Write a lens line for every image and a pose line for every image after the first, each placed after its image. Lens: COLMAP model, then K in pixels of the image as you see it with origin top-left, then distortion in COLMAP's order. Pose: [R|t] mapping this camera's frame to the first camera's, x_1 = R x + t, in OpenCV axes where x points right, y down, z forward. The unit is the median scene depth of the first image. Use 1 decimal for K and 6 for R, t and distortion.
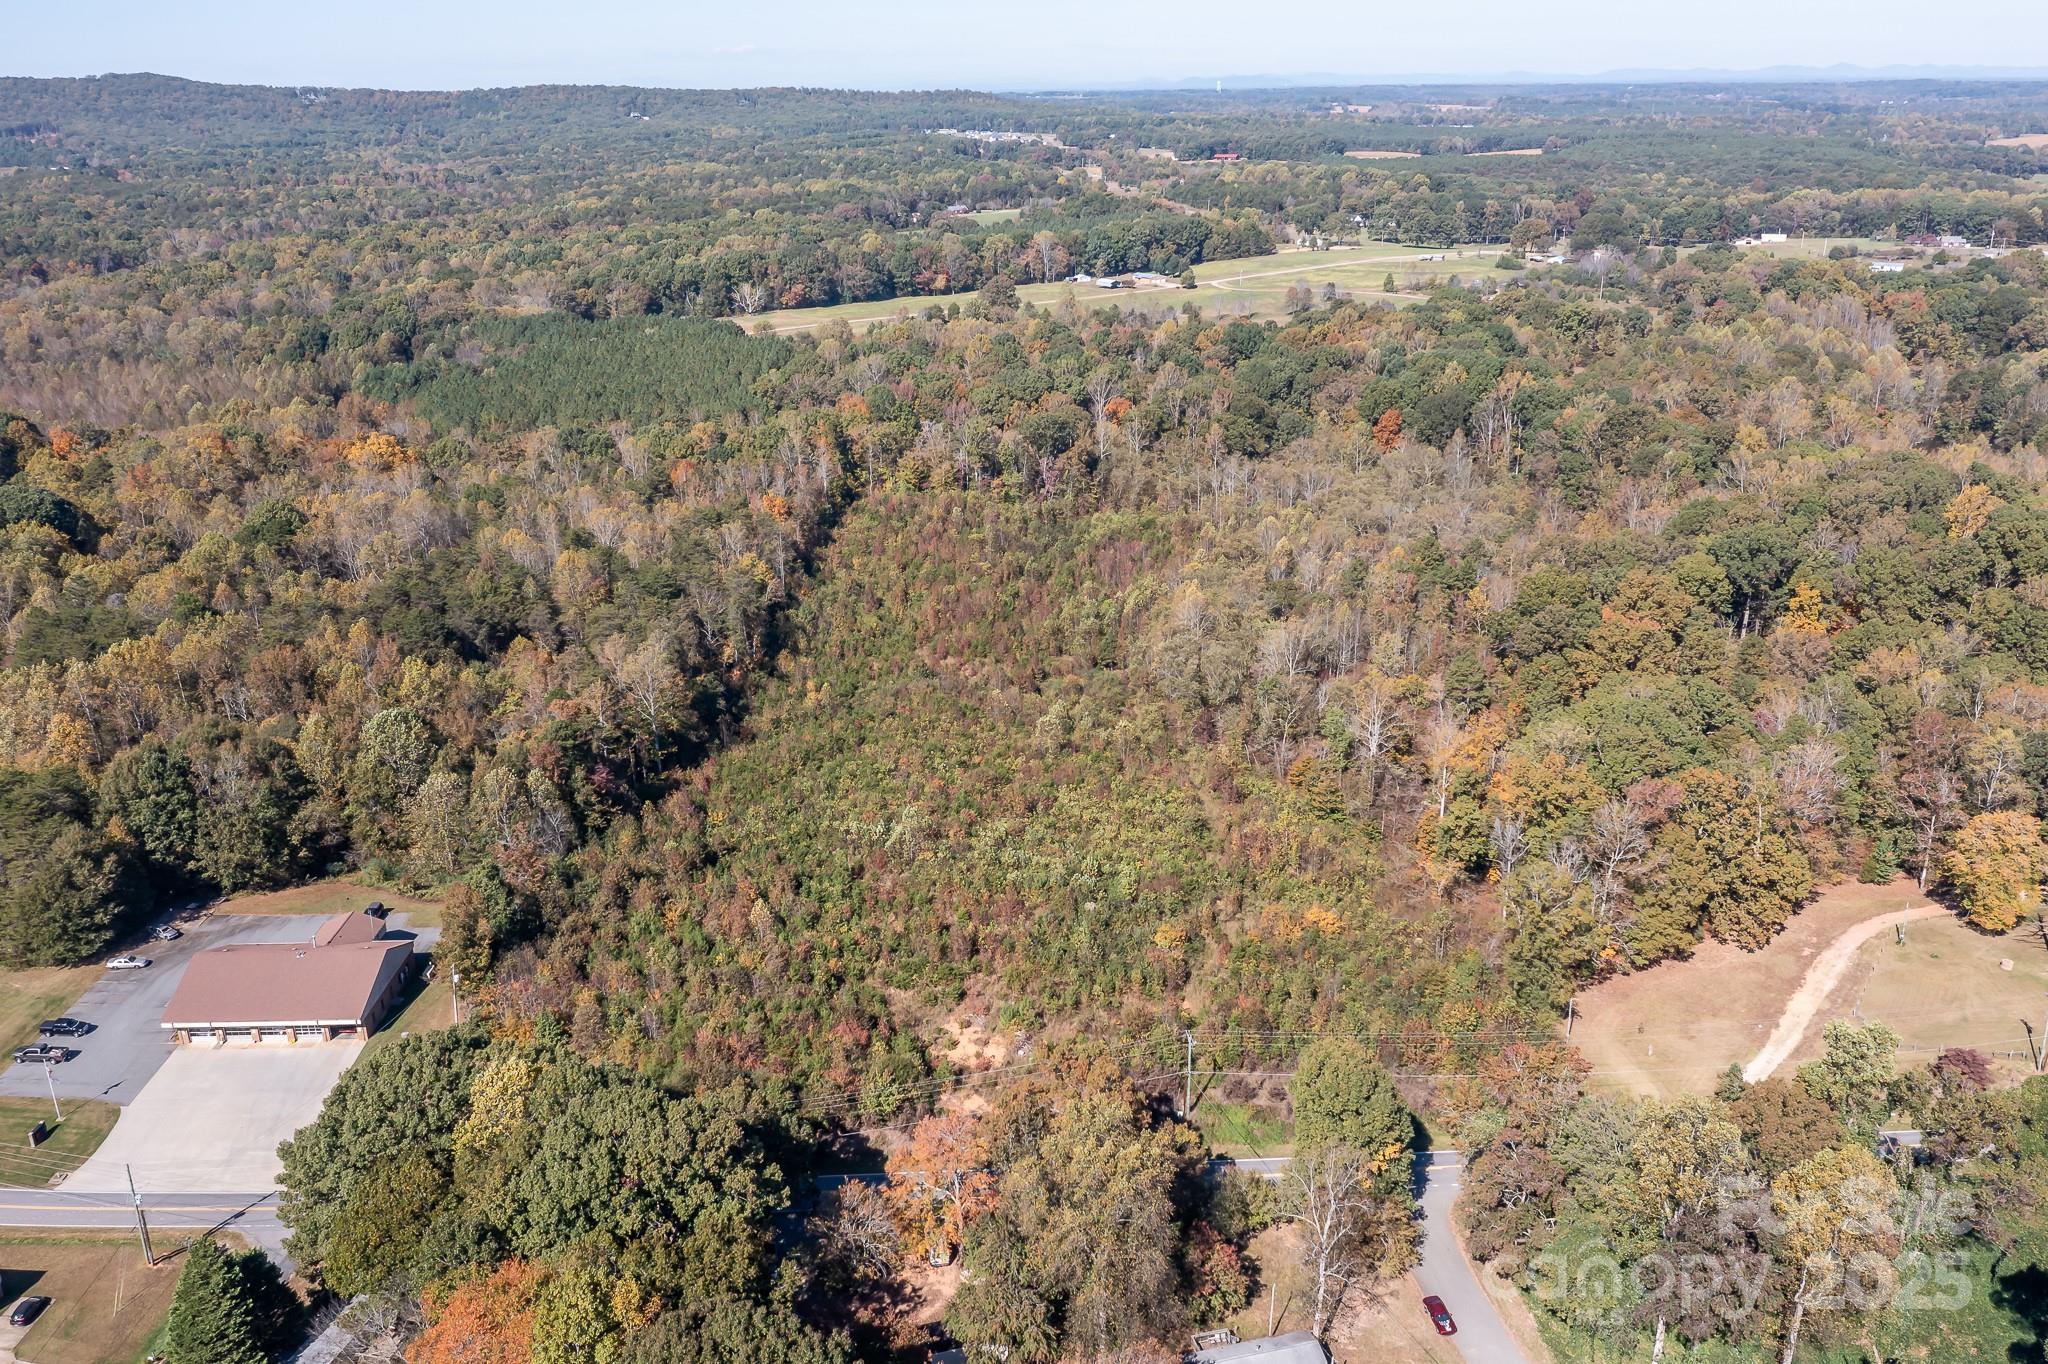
lens RADIAL K [[1636.1, 0, 1020.6], [0, 1636.1, 685.7], [0, 0, 1]] dist [-0.020475, 0.001582]
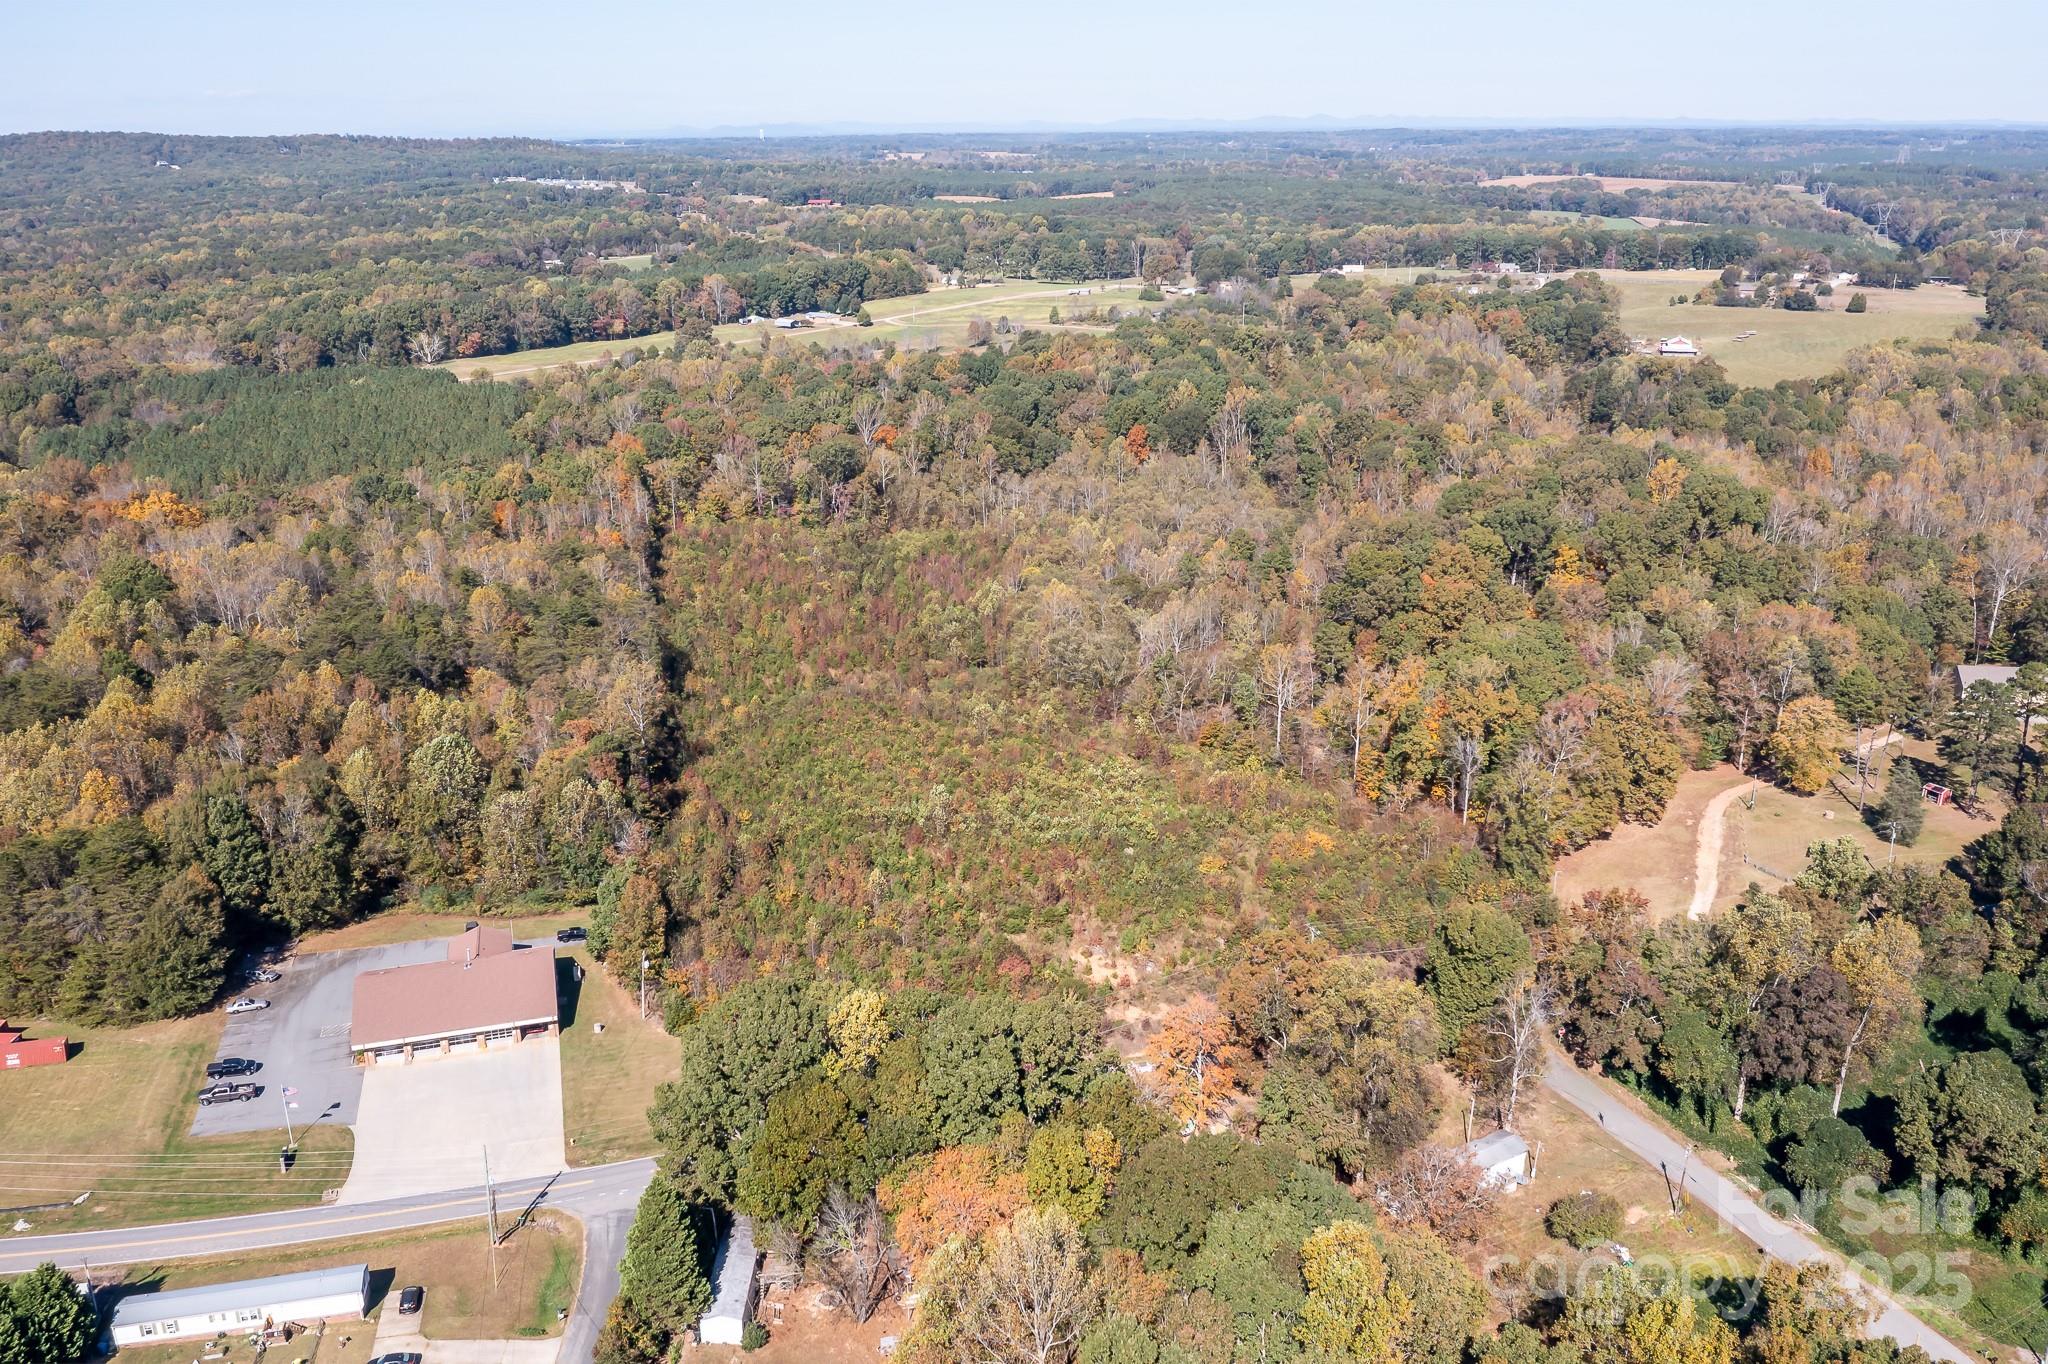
lens RADIAL K [[1636.1, 0, 1027.7], [0, 1636.1, 675.4], [0, 0, 1]] dist [-0.020475, 0.001582]
pose [[0.962344, -0.080804, 0.259546, -0.124199], [0.089091, 0.995817, -0.020303, 0.012447], [-0.256819, 0.042662, 0.965517, -0.030377]]
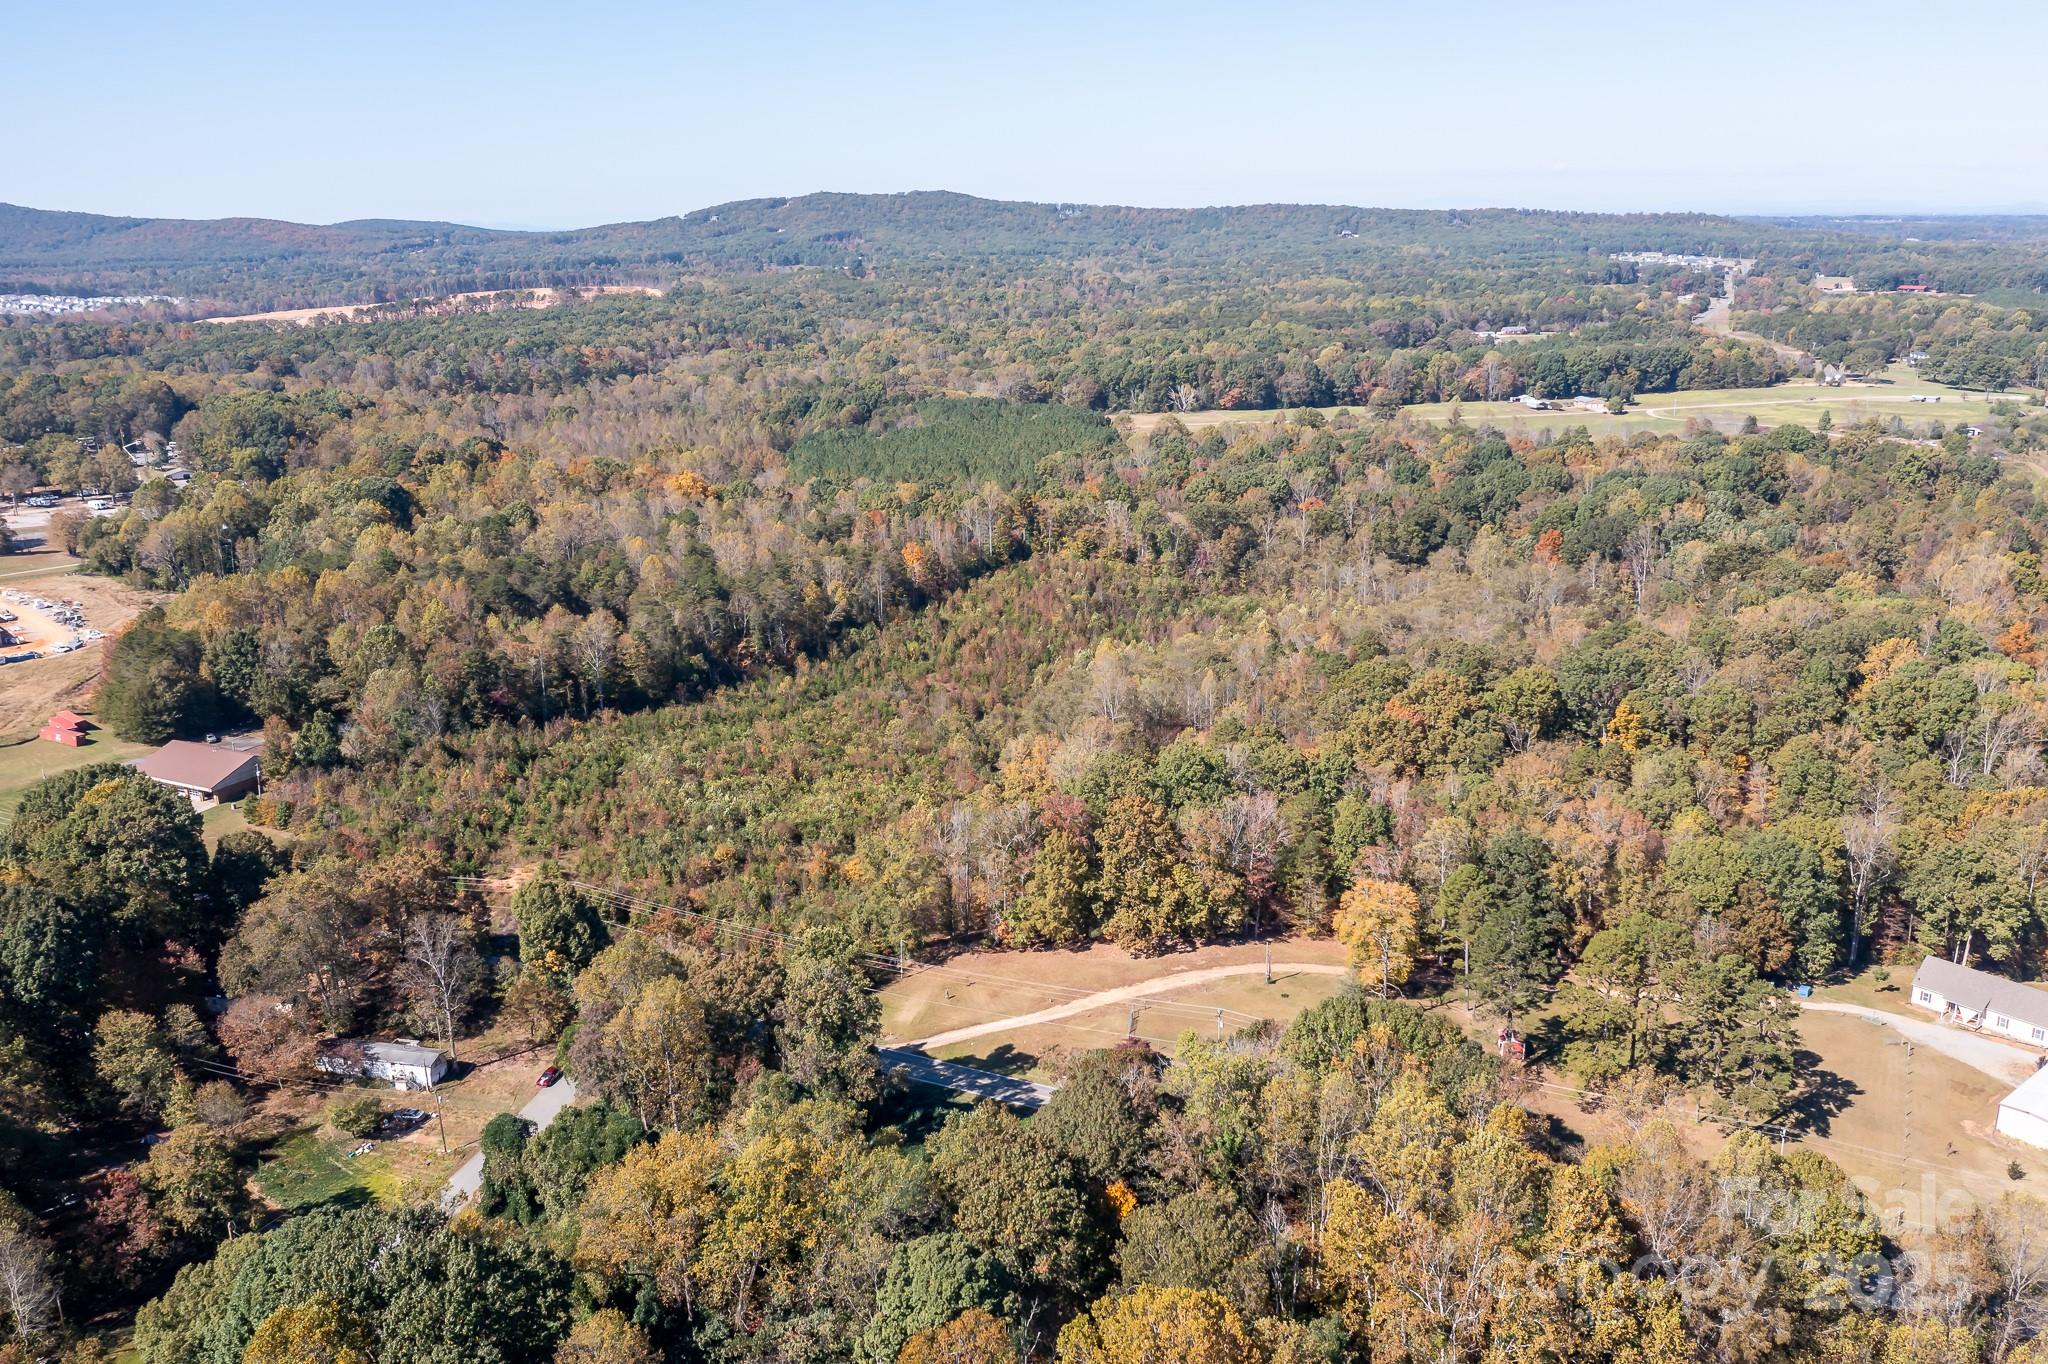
lens RADIAL K [[1636.1, 0, 1017.1], [0, 1636.1, 682.3], [0, 0, 1]] dist [-0.020475, 0.001582]
pose [[0.893445, 0.129932, -0.429969, 0.324226], [-0.158683, 0.986826, -0.031525, 0.008801], [0.420208, 0.096395, 0.902293, -0.040871]]
